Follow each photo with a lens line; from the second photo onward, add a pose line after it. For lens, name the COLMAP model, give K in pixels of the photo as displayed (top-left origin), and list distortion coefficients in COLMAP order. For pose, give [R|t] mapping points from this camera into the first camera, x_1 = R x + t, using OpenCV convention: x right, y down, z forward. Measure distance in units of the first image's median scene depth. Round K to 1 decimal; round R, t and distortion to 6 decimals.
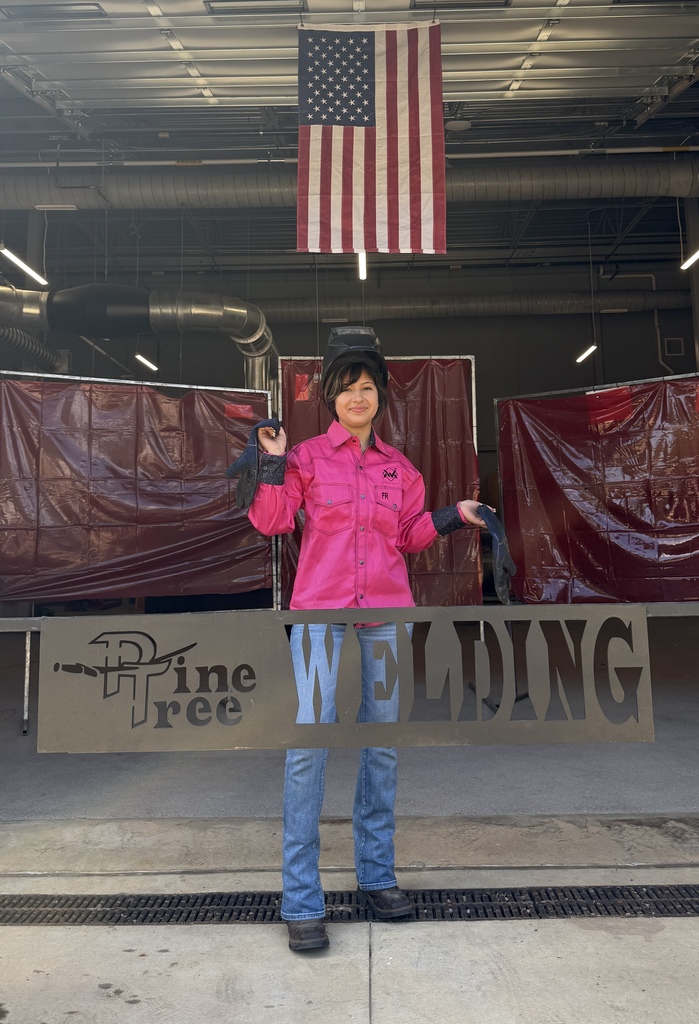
lens RADIAL K [[871.6, 0, 358.3], [0, 871.6, 406.3], [0, 0, 1]] dist [0.121168, -0.164166]
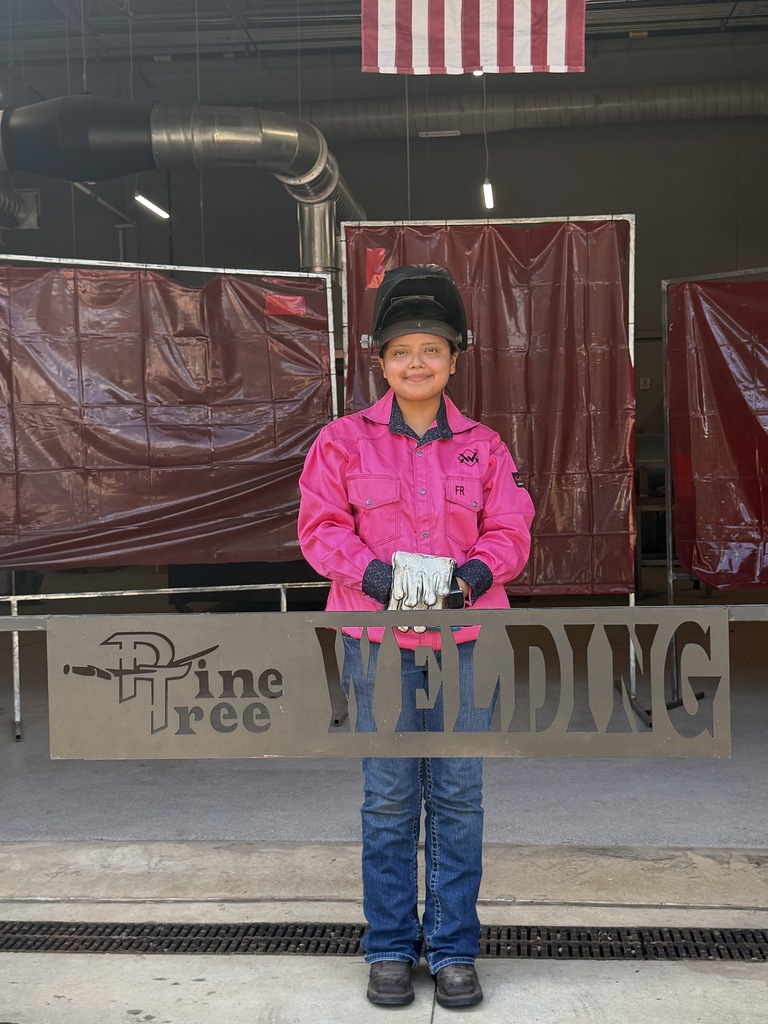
lens RADIAL K [[1364.4, 0, 384.0], [0, 1364.4, 512.0], [0, 0, 1]] dist [0.242004, -0.600666]
pose [[0.997027, 0.001394, -0.077044, 0.027182], [0.012832, 0.982872, 0.183845, -0.035304], [0.075980, -0.184287, 0.979931, -0.097760]]
